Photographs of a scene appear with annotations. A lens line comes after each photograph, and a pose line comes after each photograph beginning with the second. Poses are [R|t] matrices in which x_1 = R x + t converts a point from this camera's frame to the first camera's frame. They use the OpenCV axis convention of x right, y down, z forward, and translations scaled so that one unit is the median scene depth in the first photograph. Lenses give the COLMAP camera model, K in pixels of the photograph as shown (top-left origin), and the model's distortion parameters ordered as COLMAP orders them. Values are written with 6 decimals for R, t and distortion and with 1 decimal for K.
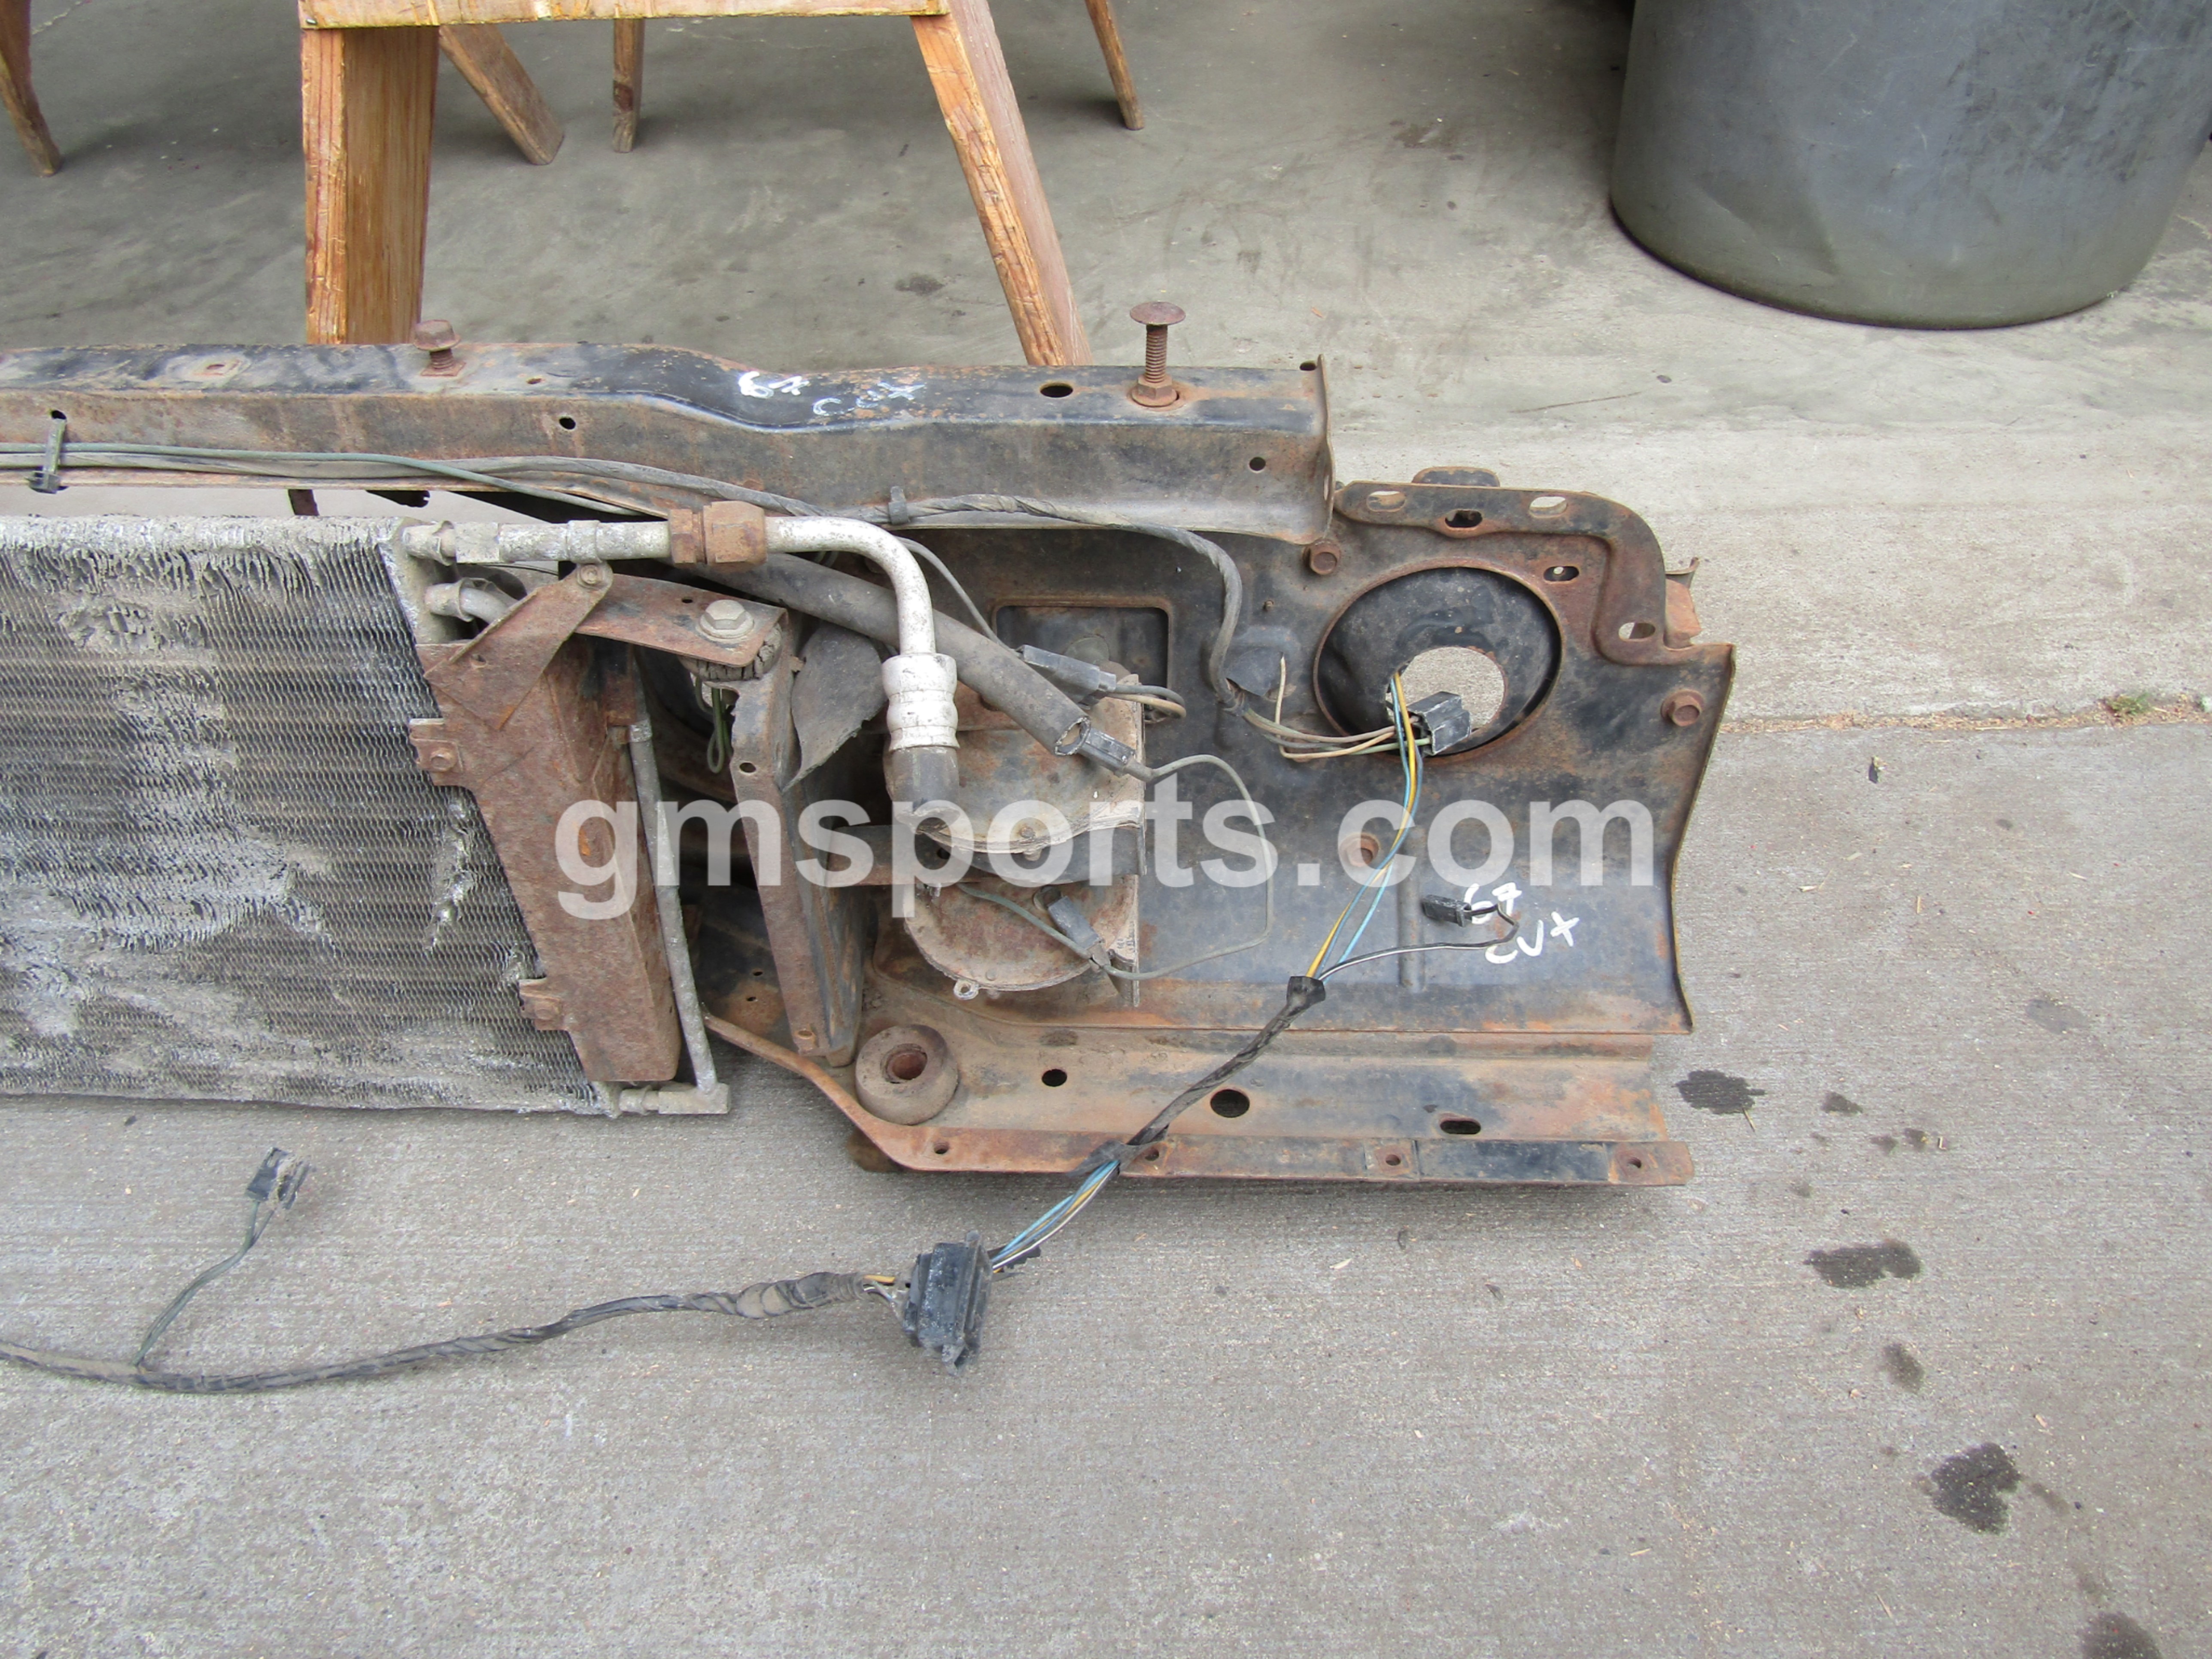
lens RADIAL K [[1578.0, 0, 1109.3], [0, 1578.0, 823.7], [0, 0, 1]] dist [-0.007061, 0.002113]
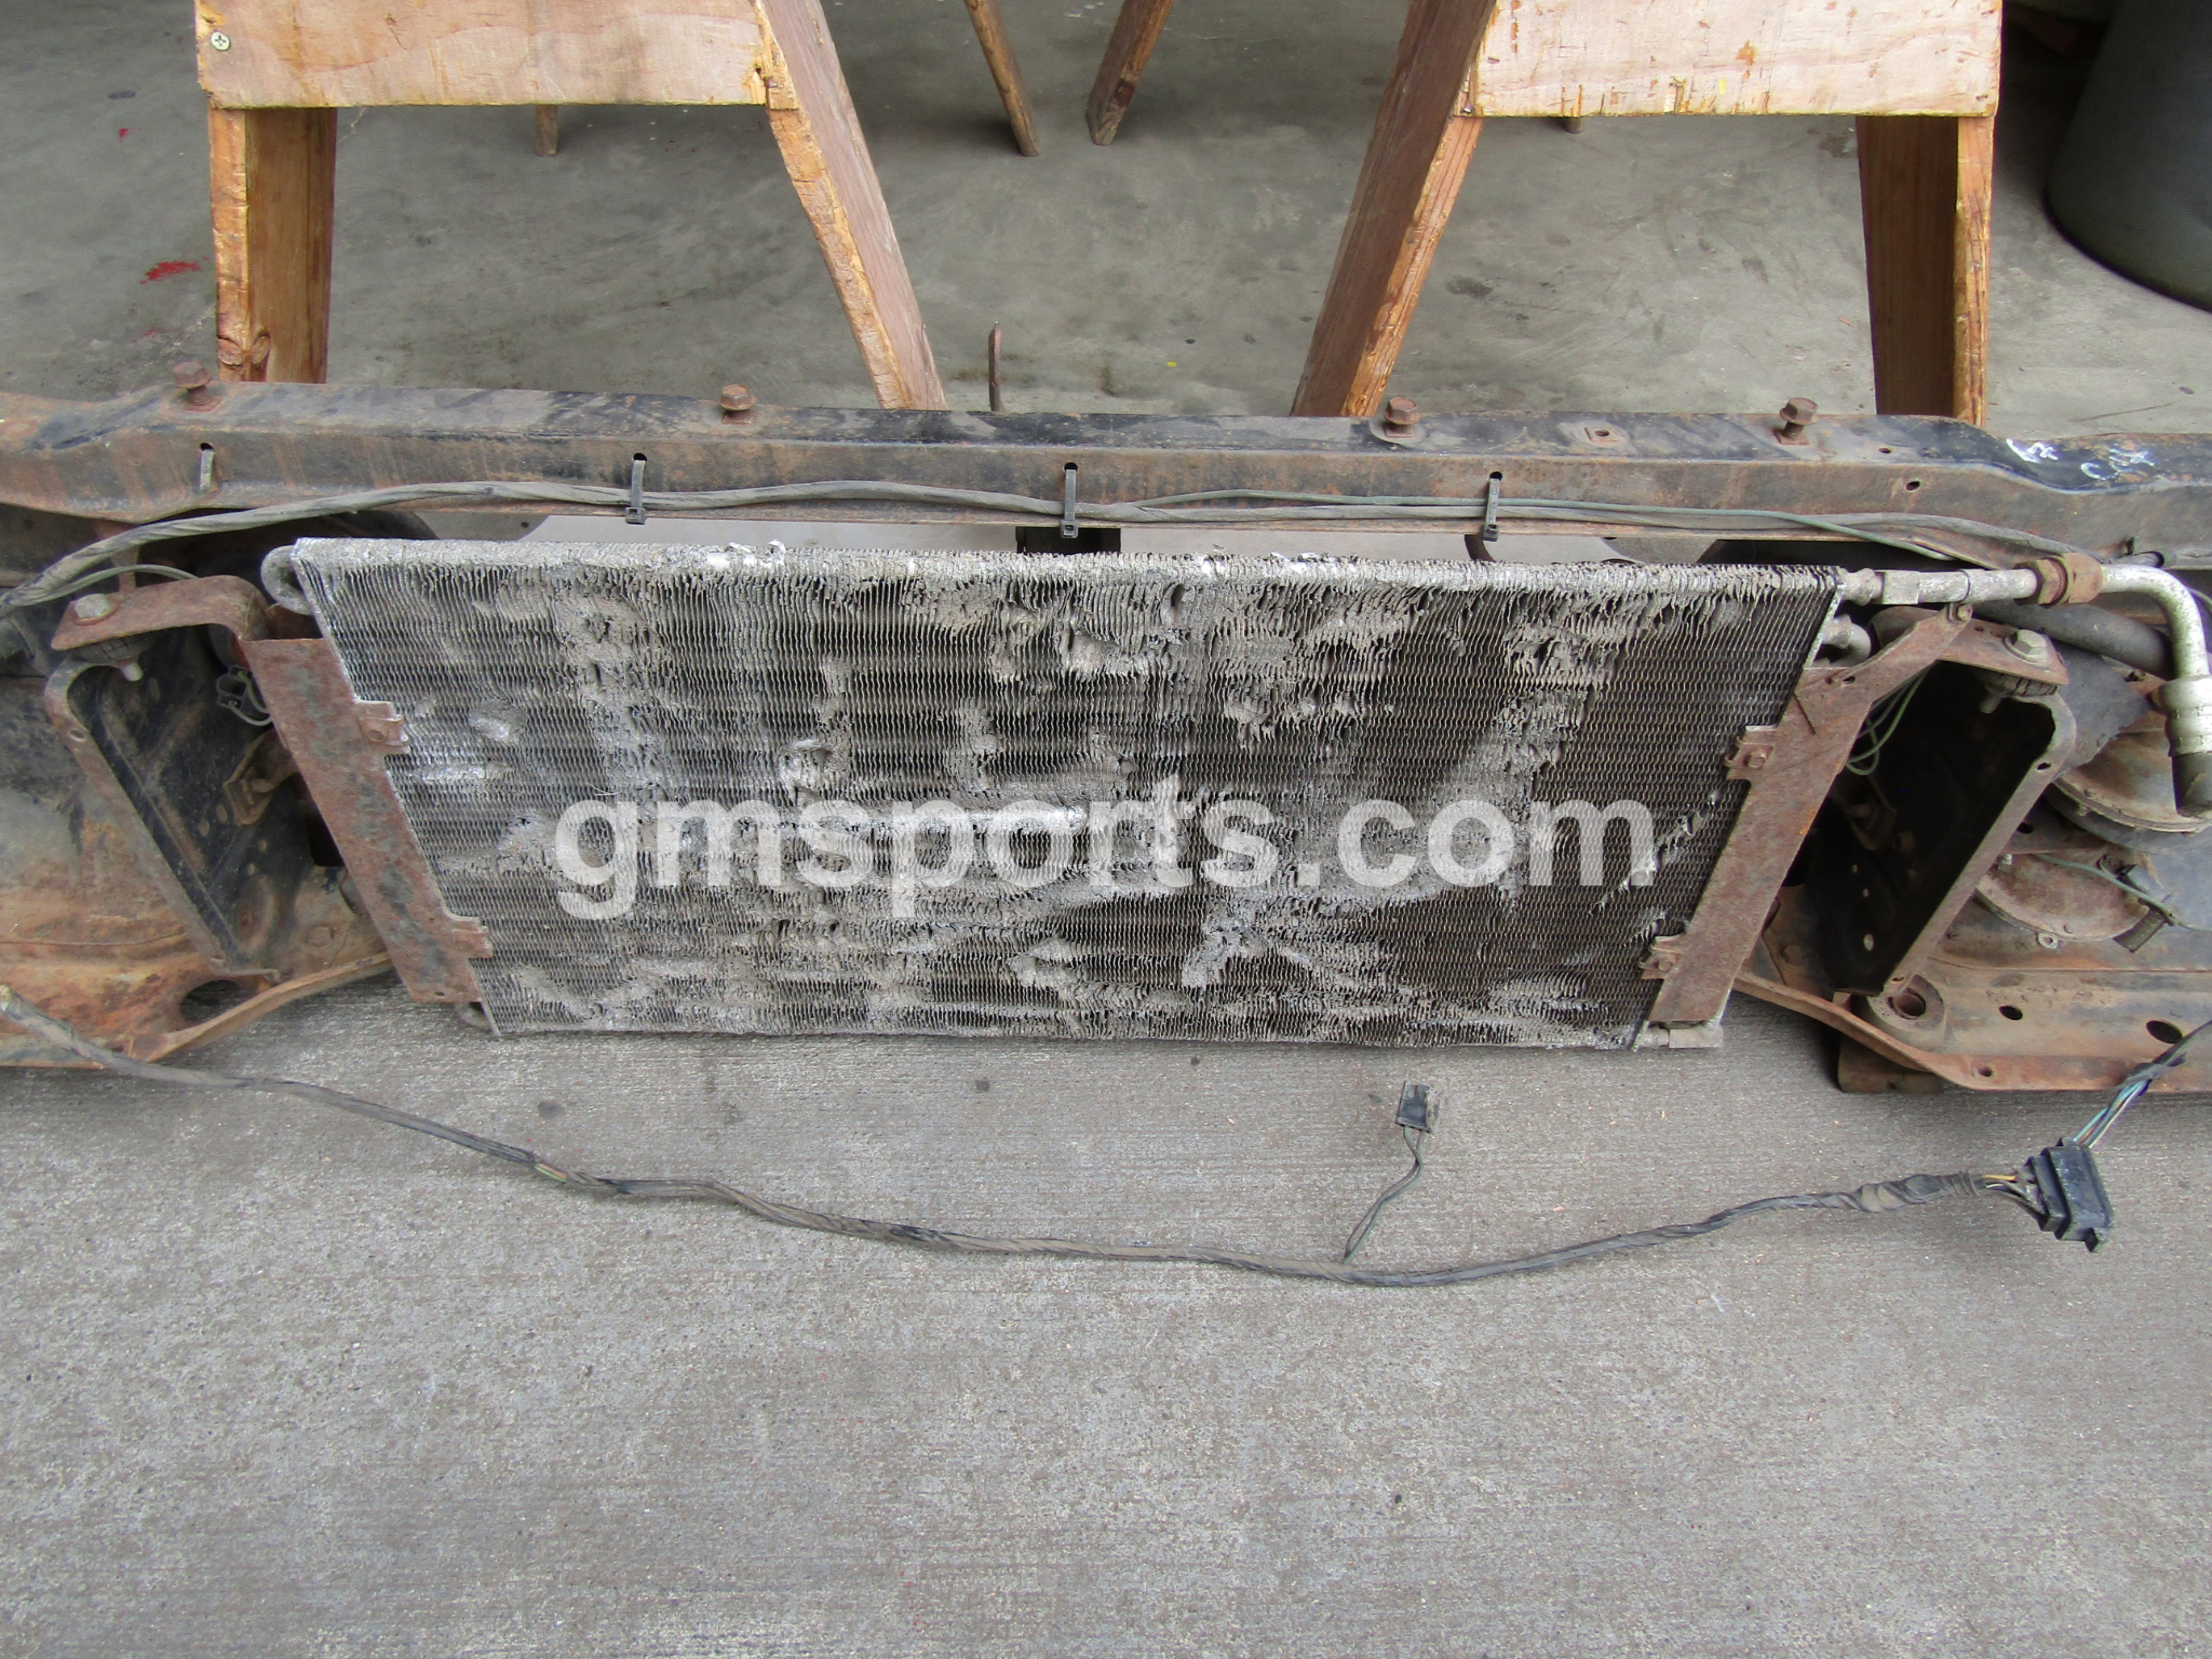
lens RADIAL K [[1578.0, 0, 1101.5], [0, 1578.0, 821.7], [0, 0, 1]] dist [-0.007061, 0.002113]
pose [[0.998755, -0.000492, 0.049884, -0.742654], [-0.001447, 0.999245, 0.038827, -0.028467], [-0.049866, -0.038851, 0.998000, -0.144840]]
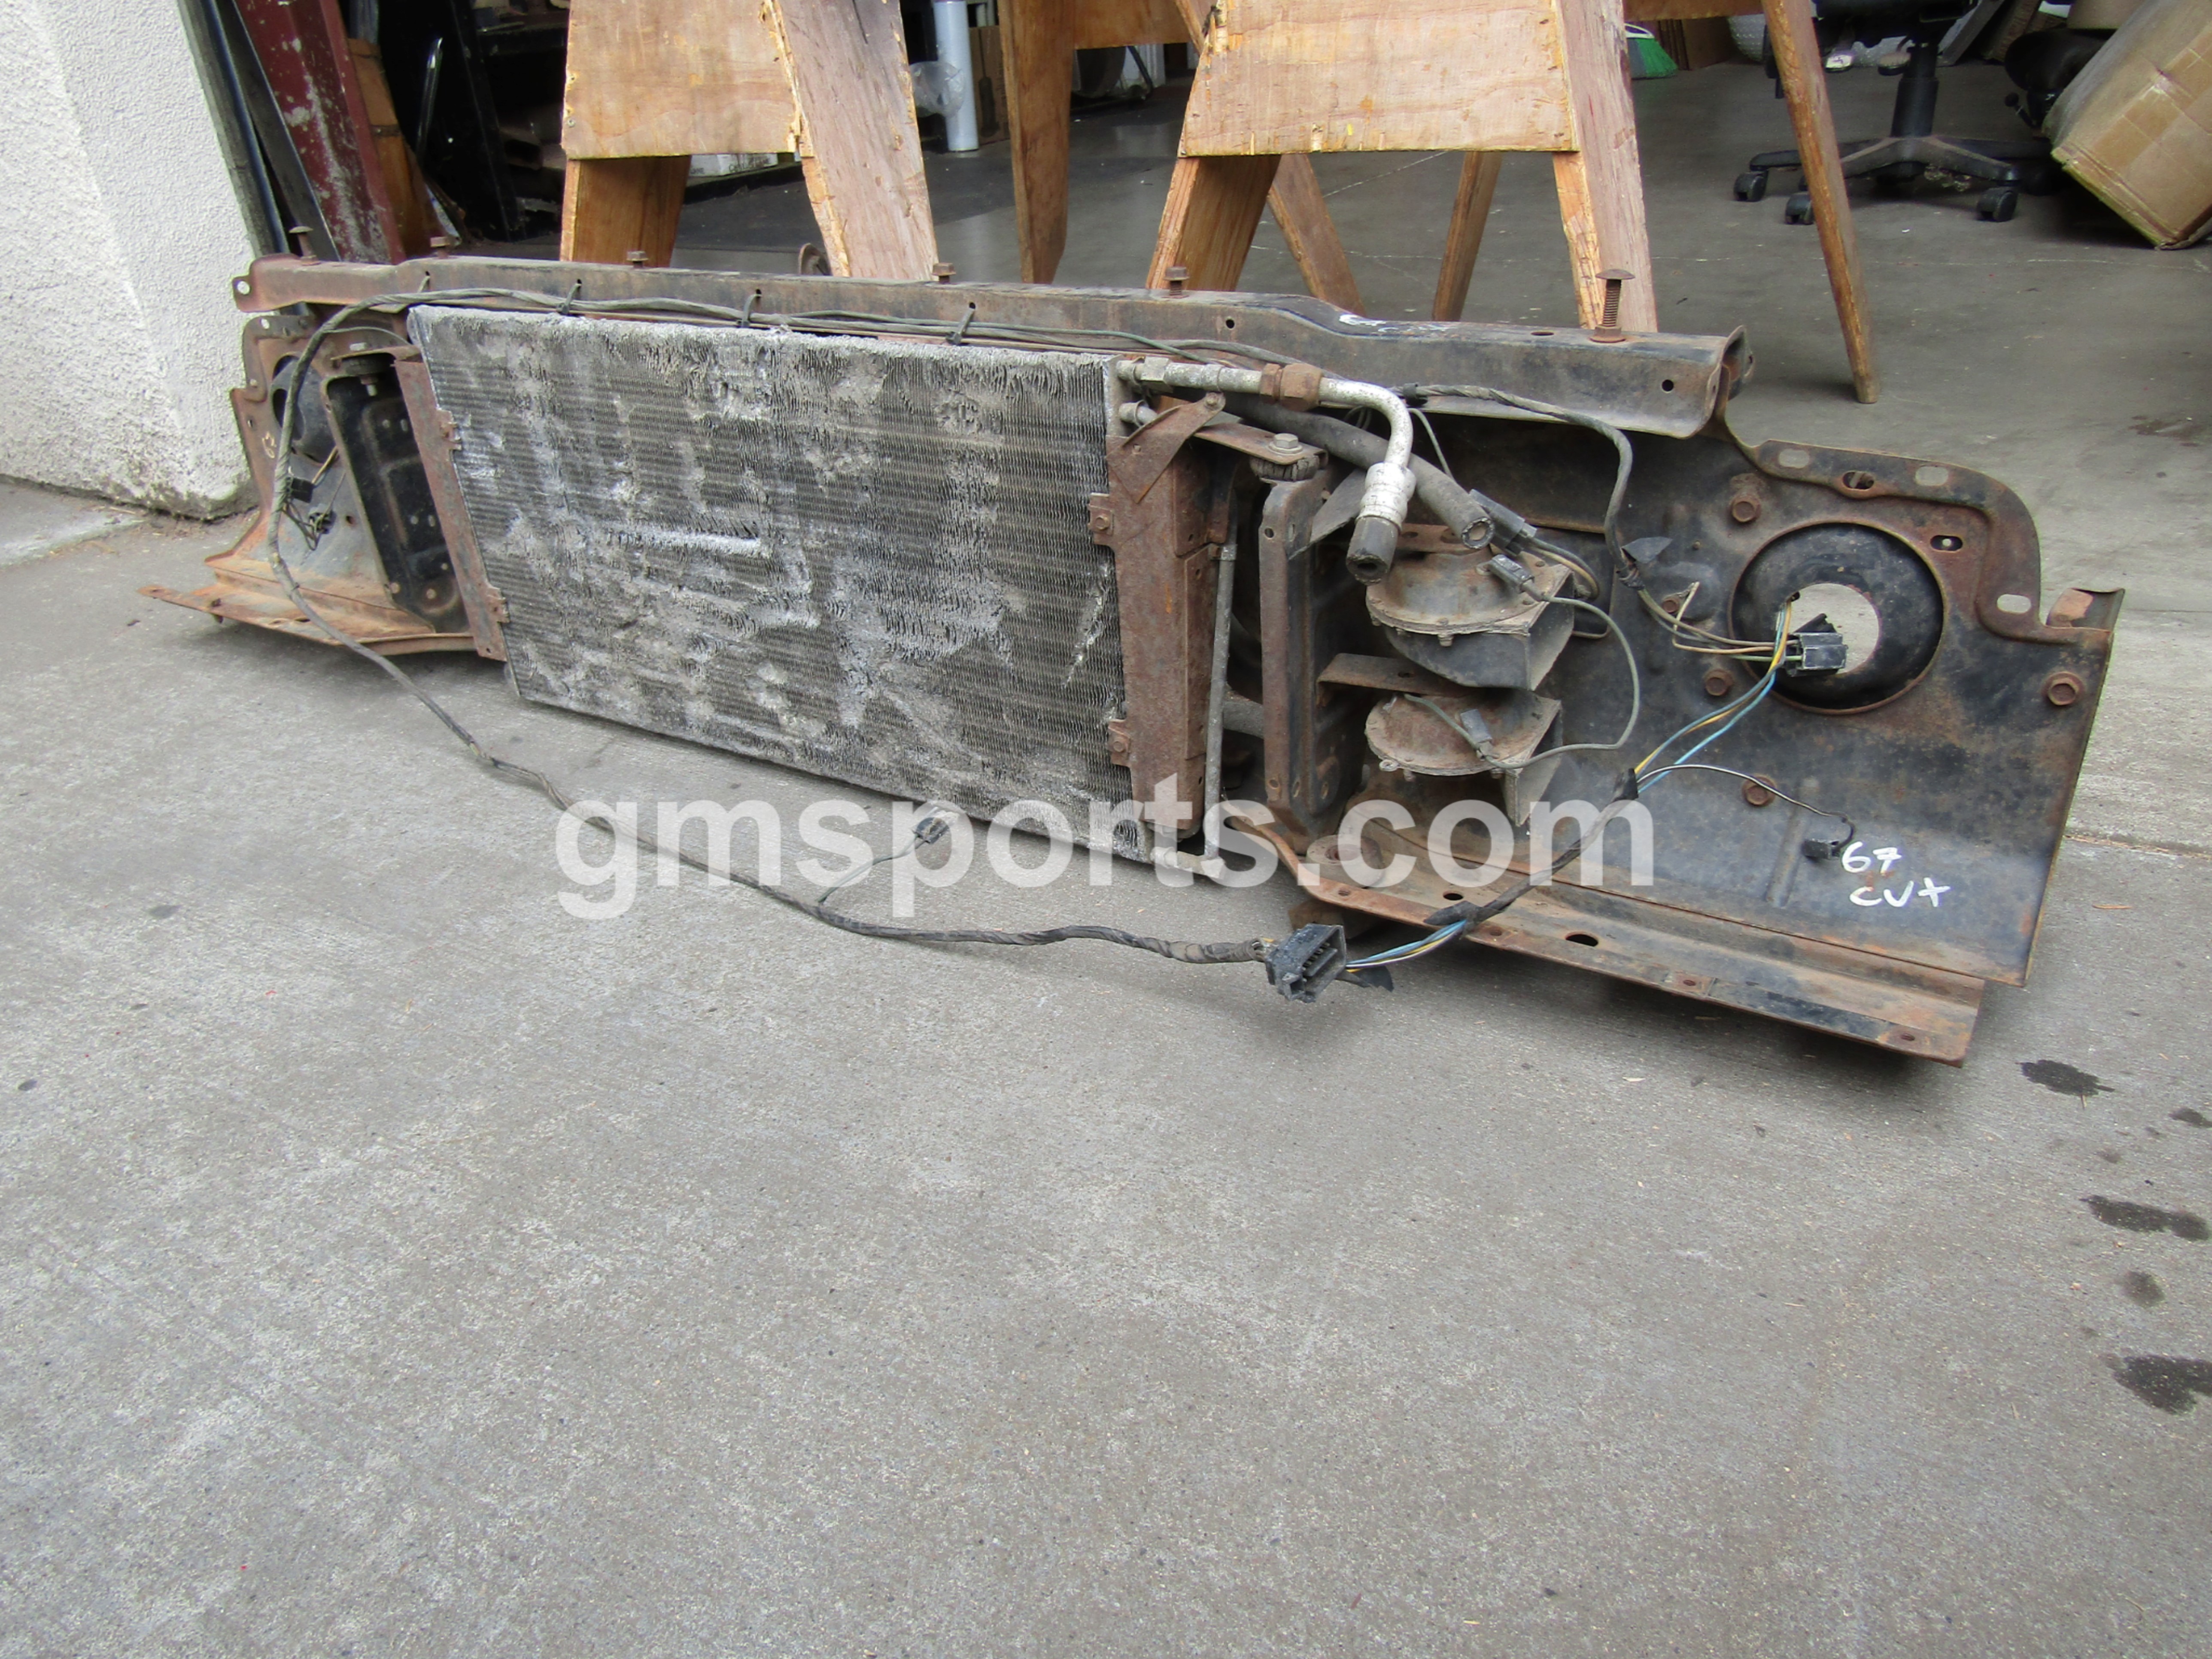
lens RADIAL K [[1578.0, 0, 1119.3], [0, 1578.0, 830.4], [0, 0, 1]] dist [-0.007061, 0.002113]
pose [[0.859638, 0.205720, -0.467657, 0.299439], [-0.307688, 0.939197, -0.152439, 0.366691], [0.407862, 0.274934, 0.870666, -0.218088]]
